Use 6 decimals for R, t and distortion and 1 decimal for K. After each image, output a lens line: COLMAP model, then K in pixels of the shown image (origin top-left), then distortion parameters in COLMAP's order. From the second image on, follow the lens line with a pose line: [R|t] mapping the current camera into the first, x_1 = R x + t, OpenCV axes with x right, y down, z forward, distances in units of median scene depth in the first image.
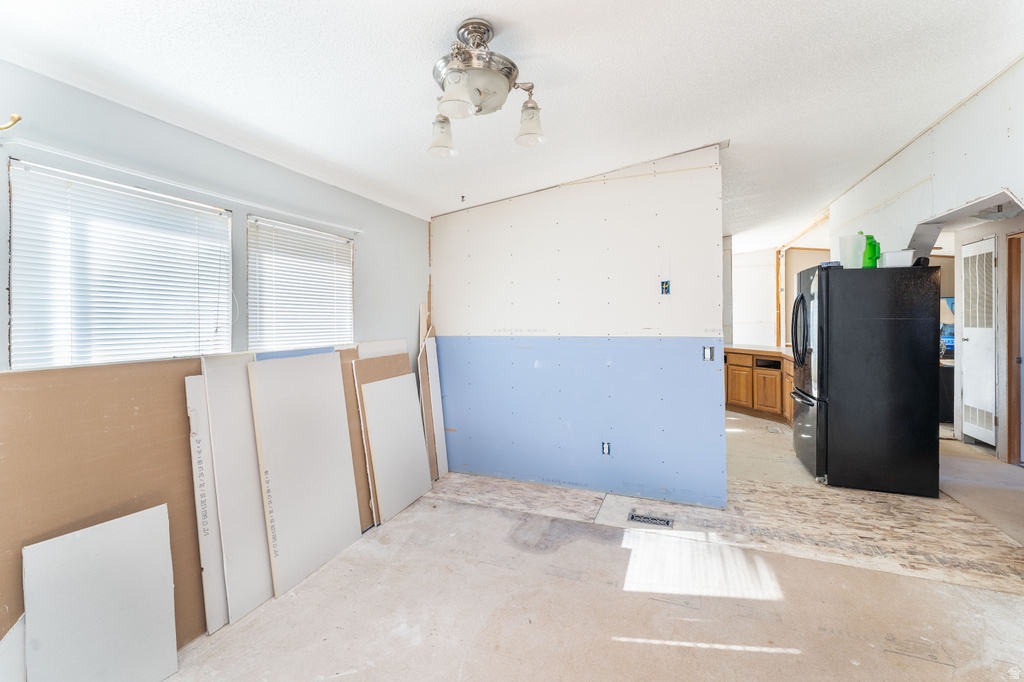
lens RADIAL K [[424.6, 0, 510.9], [0, 424.6, 330.3], [0, 0, 1]] dist [-0.000038, -0.000132]
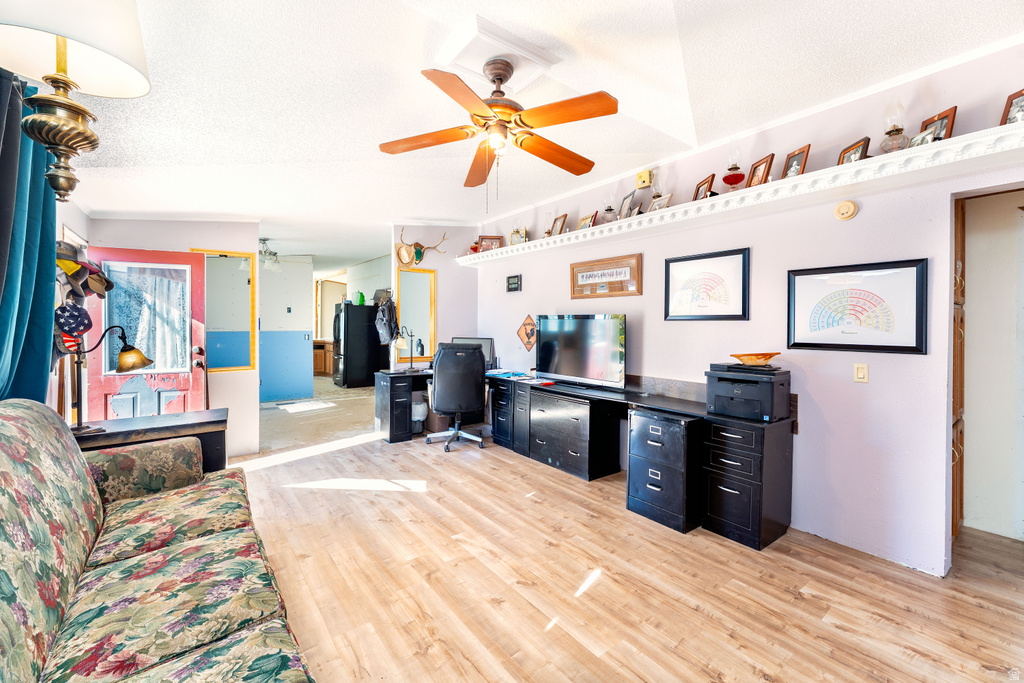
lens RADIAL K [[416.6, 0, 513.3], [0, 416.6, 314.7], [0, 0, 1]] dist [0.000668, -0.000005]
pose [[0.508467, 0.035185, 0.860362, -0.850631], [0.004893, 0.999031, -0.043748, 0.027184], [-0.861068, 0.026454, 0.507802, -1.067967]]
